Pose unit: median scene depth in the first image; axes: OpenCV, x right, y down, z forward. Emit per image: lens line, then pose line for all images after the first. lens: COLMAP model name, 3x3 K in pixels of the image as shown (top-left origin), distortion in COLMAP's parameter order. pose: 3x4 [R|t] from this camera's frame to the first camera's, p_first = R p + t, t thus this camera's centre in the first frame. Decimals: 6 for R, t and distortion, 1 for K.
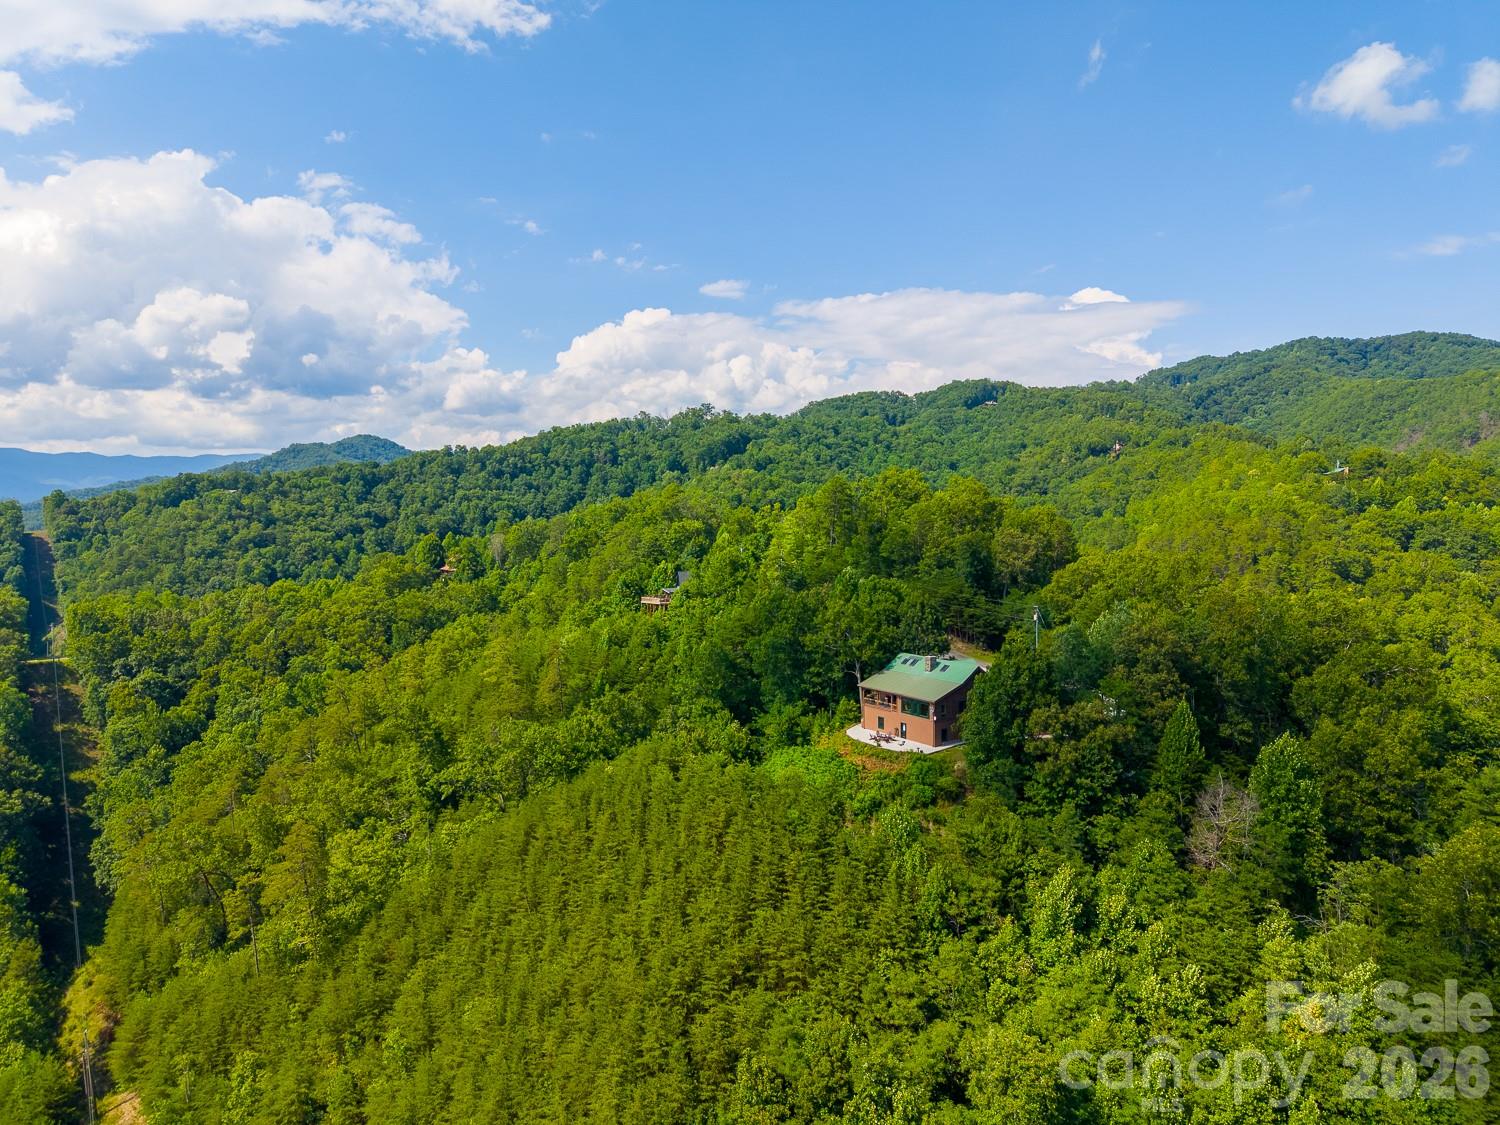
lens RADIAL K [[2700.3, 0, 860.0], [0, 2700.3, 561.1], [0, 0, 1]] dist [0.350949, -1.987009]
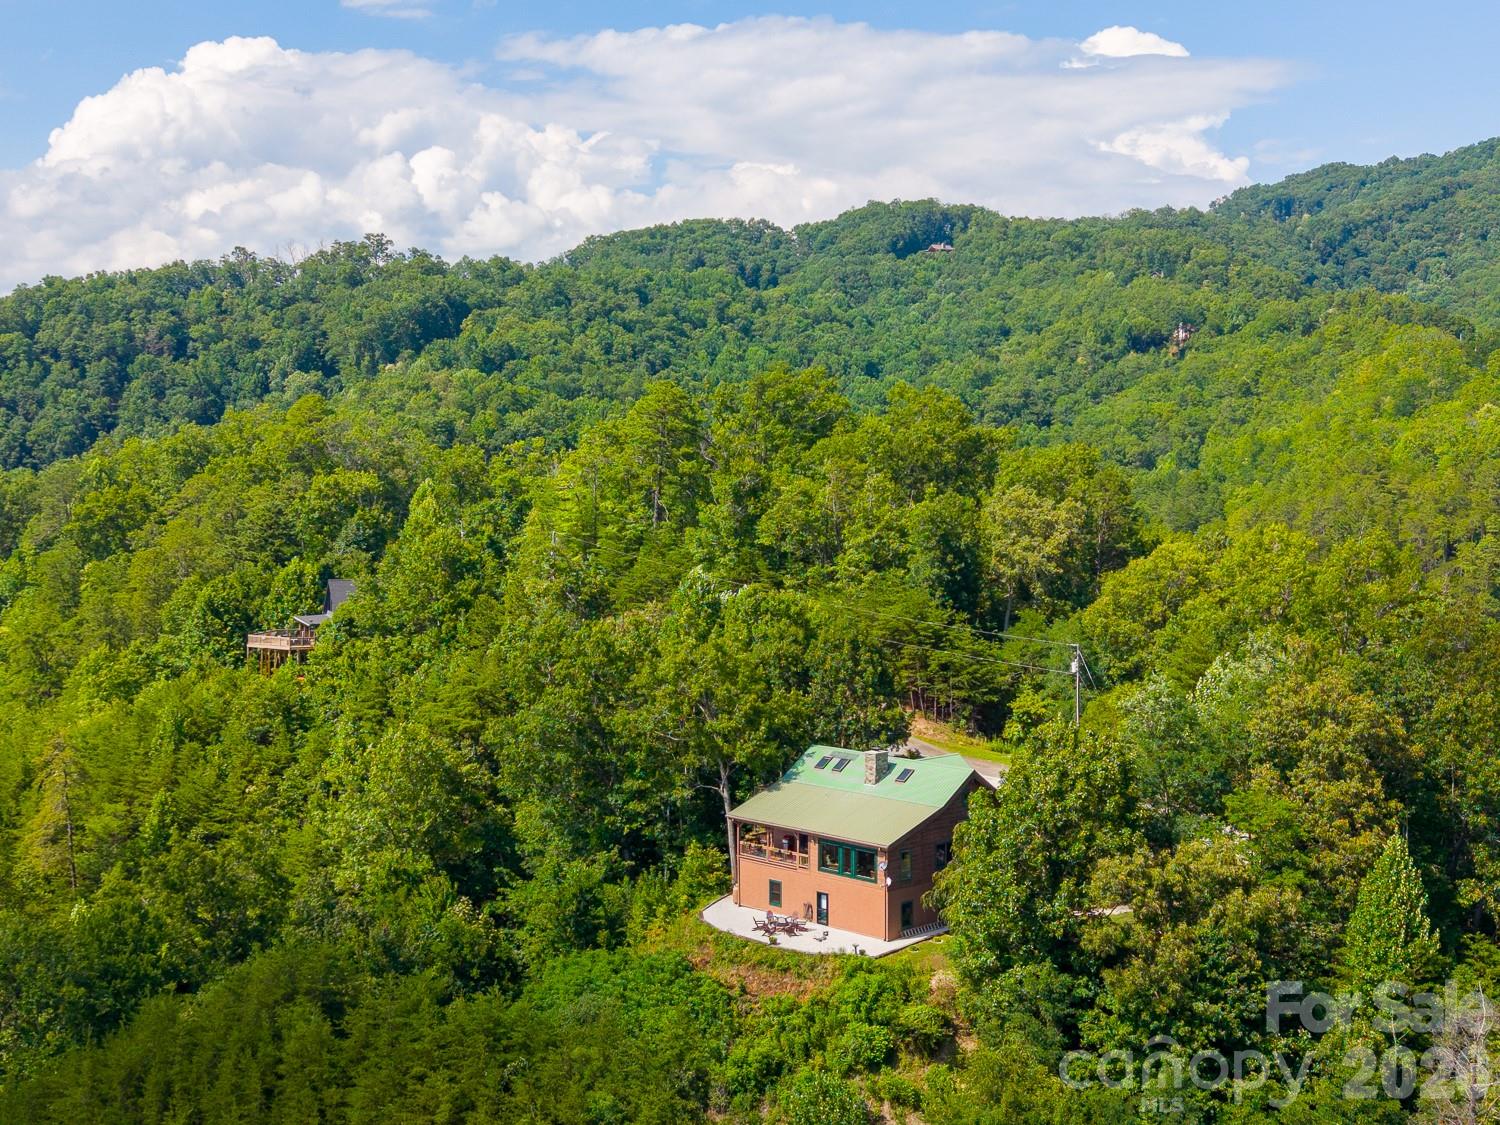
lens RADIAL K [[2700.3, 0, 860.0], [0, 2700.3, 561.1], [0, 0, 1]] dist [0.350949, -1.987009]
pose [[0.979728, -0.005610, 0.200255, -0.072116], [0.006697, 0.999966, -0.004752, 0.003440], [-0.200222, 0.005997, 0.979732, 0.518188]]
